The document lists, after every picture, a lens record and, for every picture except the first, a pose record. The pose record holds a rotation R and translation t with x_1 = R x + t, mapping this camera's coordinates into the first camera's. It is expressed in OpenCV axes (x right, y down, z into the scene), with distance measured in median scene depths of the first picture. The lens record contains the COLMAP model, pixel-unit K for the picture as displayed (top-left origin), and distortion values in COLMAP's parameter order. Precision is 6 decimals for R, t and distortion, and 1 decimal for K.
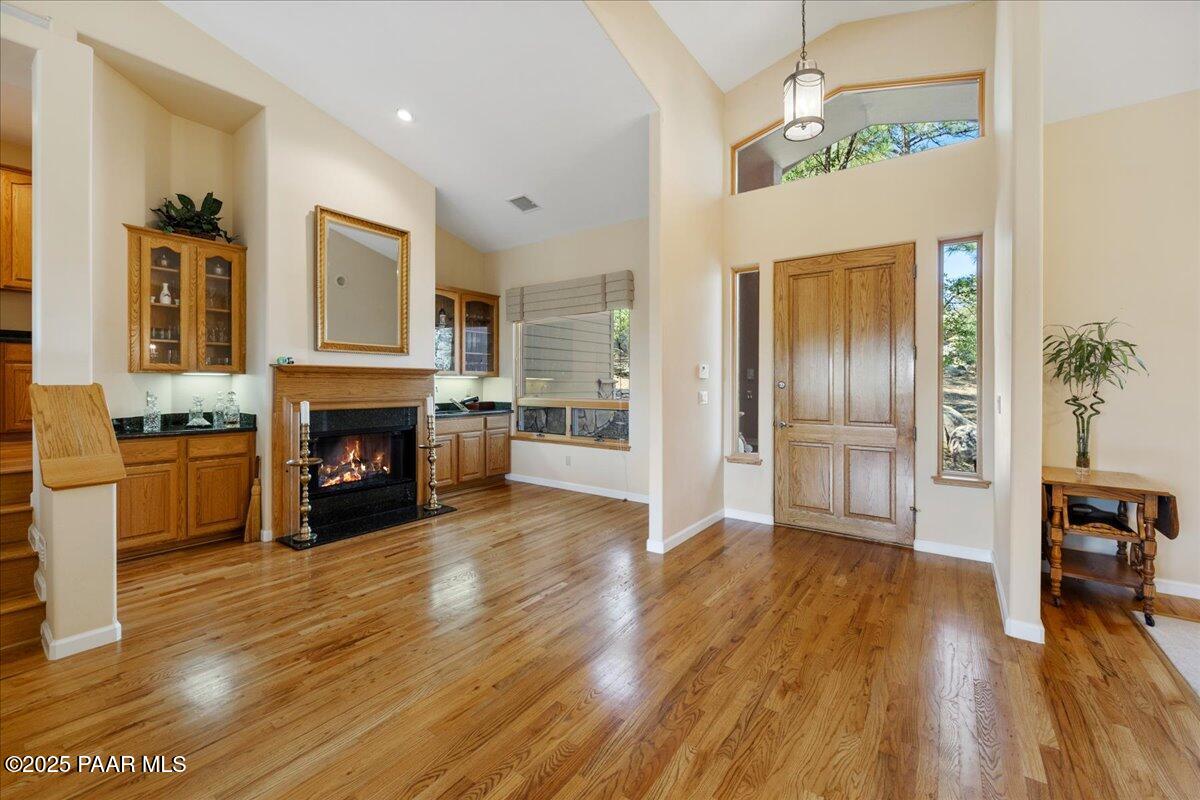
lens RADIAL K [[490.2, 0, 594.5], [0, 490.2, 384.3], [0, 0, 1]] dist [-0.000565, -0.000023]
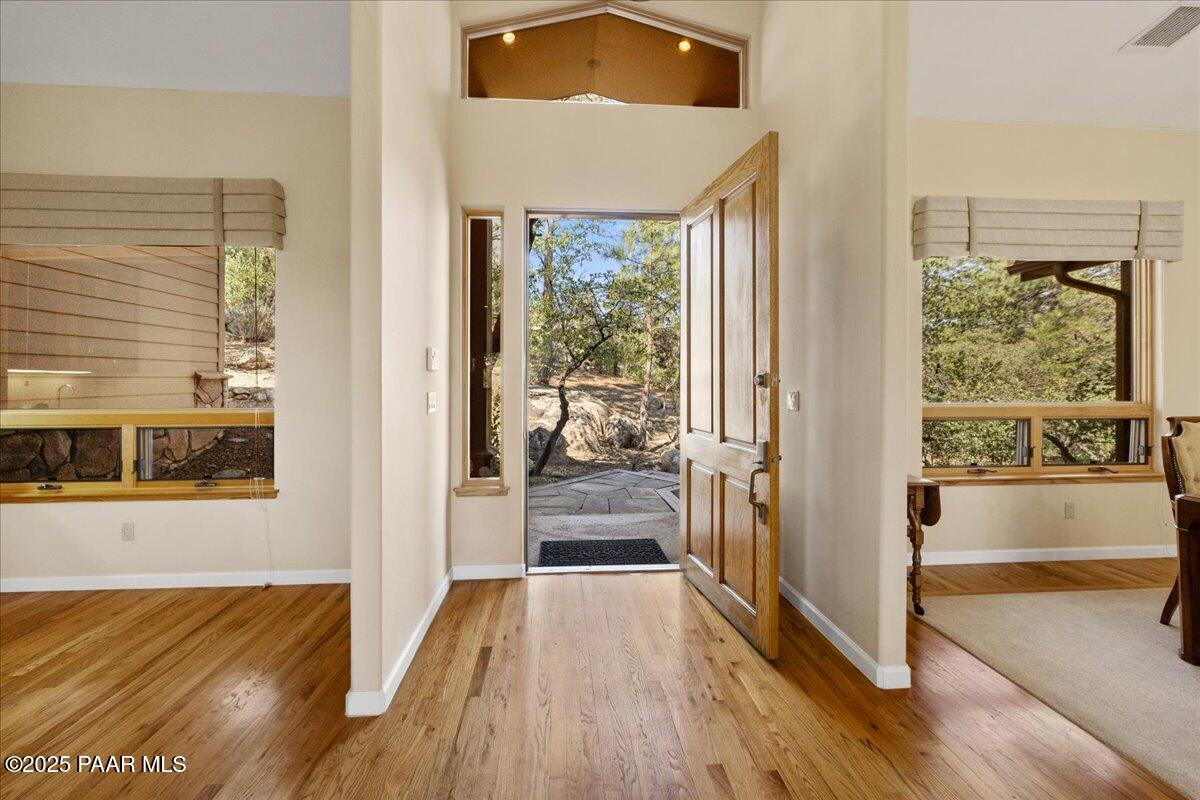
lens RADIAL K [[491.8, 0, 598.1], [0, 491.8, 374.8], [0, 0, 1]] dist [-0.000407, 0.000030]
pose [[0.759048, -0.000579, 0.651034, -0.018517], [0.006878, 0.999951, -0.007131, -0.000321], [-0.650998, 0.009891, 0.759015, 0.354963]]
